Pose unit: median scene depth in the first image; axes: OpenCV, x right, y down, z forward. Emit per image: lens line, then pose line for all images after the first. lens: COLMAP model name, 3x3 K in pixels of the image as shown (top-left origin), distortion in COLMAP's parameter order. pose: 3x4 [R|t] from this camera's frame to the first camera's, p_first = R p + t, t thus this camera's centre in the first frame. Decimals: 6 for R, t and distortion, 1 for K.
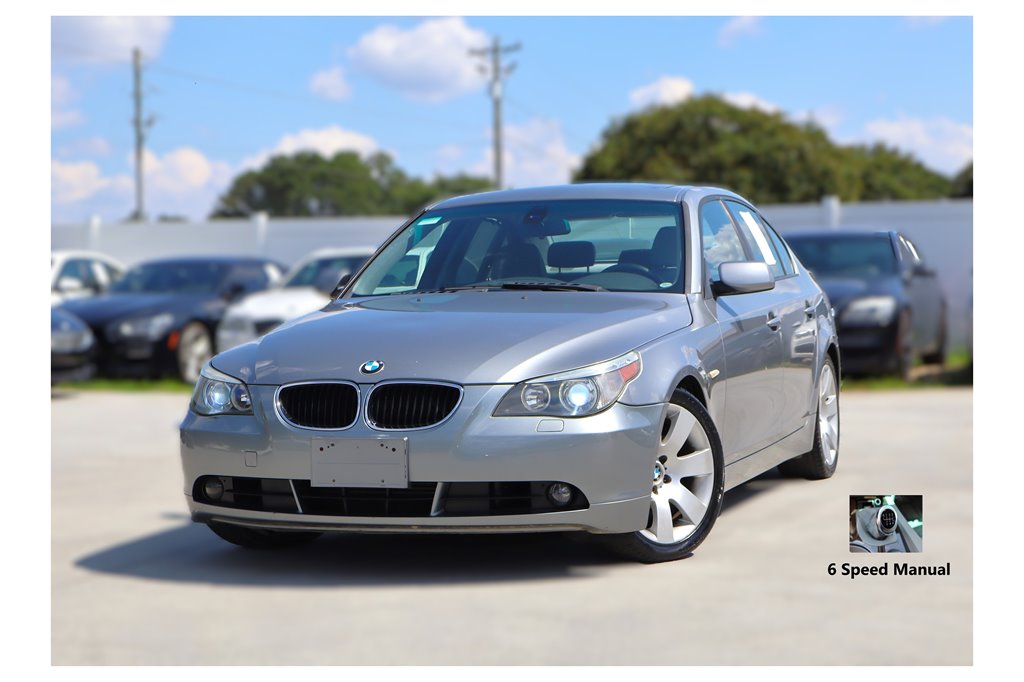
lens RADIAL K [[2068.6, 0, 512.0], [0, 2068.6, 341.0], [0, 0, 1]] dist [-0.036123, 0.145014]
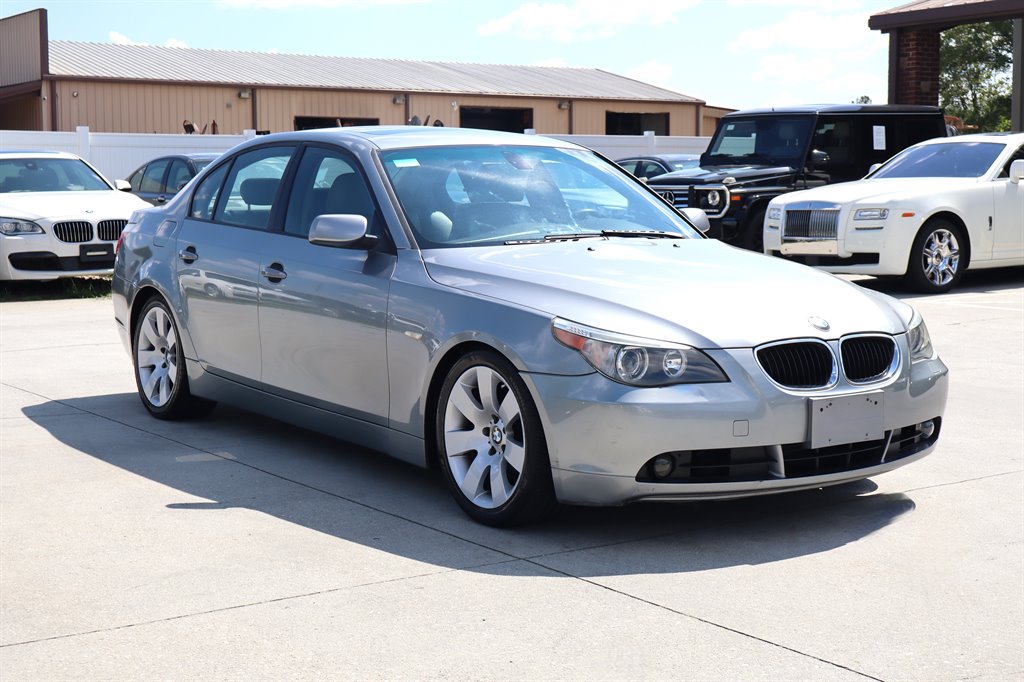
lens RADIAL K [[1590.0, 0, 512.0], [0, 1590.0, 341.0], [0, 0, 1]] dist [0.024746, 0.076503]
pose [[0.584238, -0.069064, 0.808639, -0.764324], [0.013628, 0.997067, 0.075310, -0.038221], [-0.811468, -0.032979, 0.583465, 0.657583]]
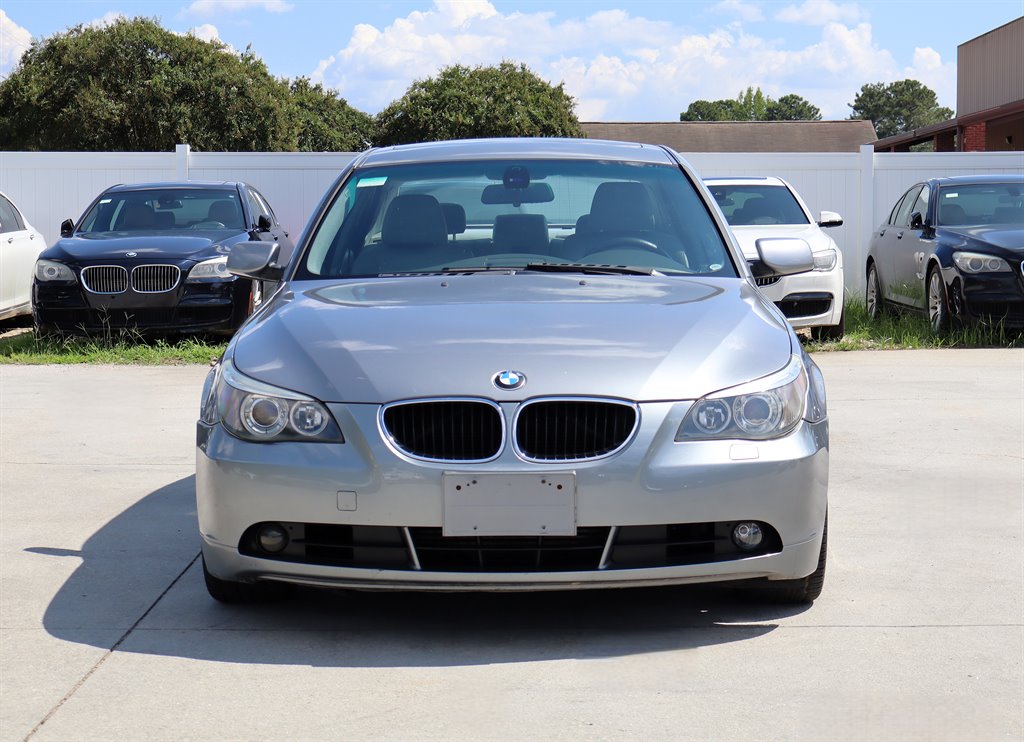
lens RADIAL K [[2079.4, 0, 512.0], [0, 2079.4, 371.0], [0, 0, 1]] dist [0.031461, 1.871113]
pose [[0.949312, -0.010779, 0.314150, -0.307036], [-0.003539, 0.998982, 0.044971, -0.025497], [-0.314315, -0.043804, 0.948308, 0.250795]]
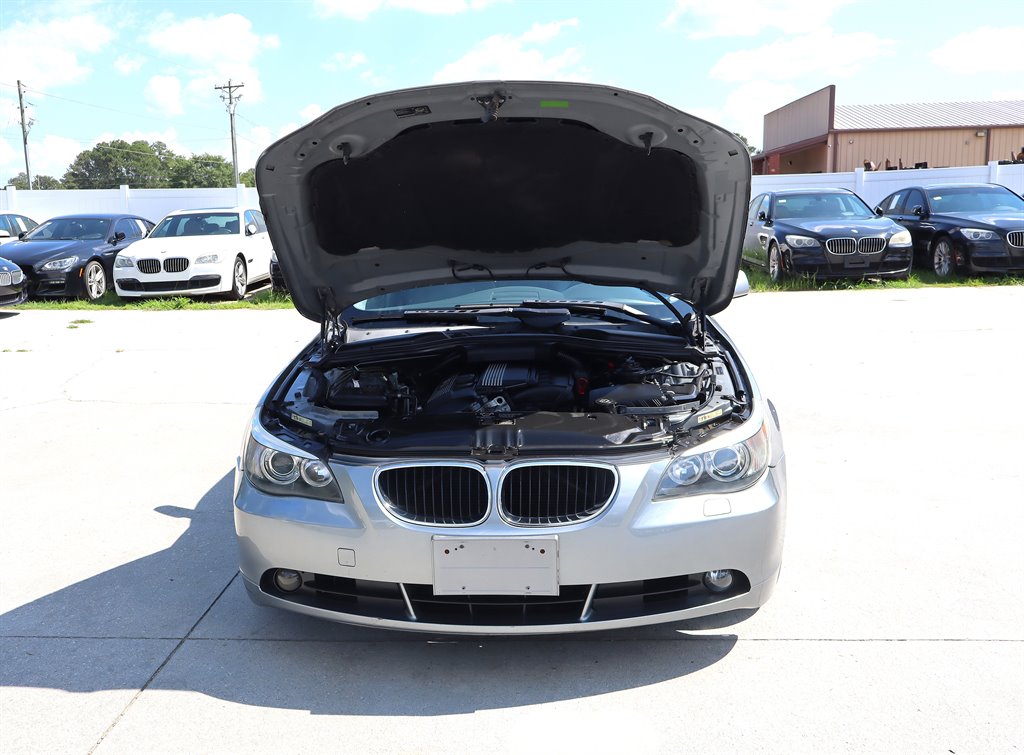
lens RADIAL K [[977.4, 0, 485.7], [0, 977.4, 398.9], [0, 0, 1]] dist [0.007934, 0.014587]
pose [[0.967869, -0.058342, 0.244595, -0.163157], [0.017382, 0.985908, 0.166382, -0.069184], [-0.250855, -0.156784, 0.955244, 0.616604]]
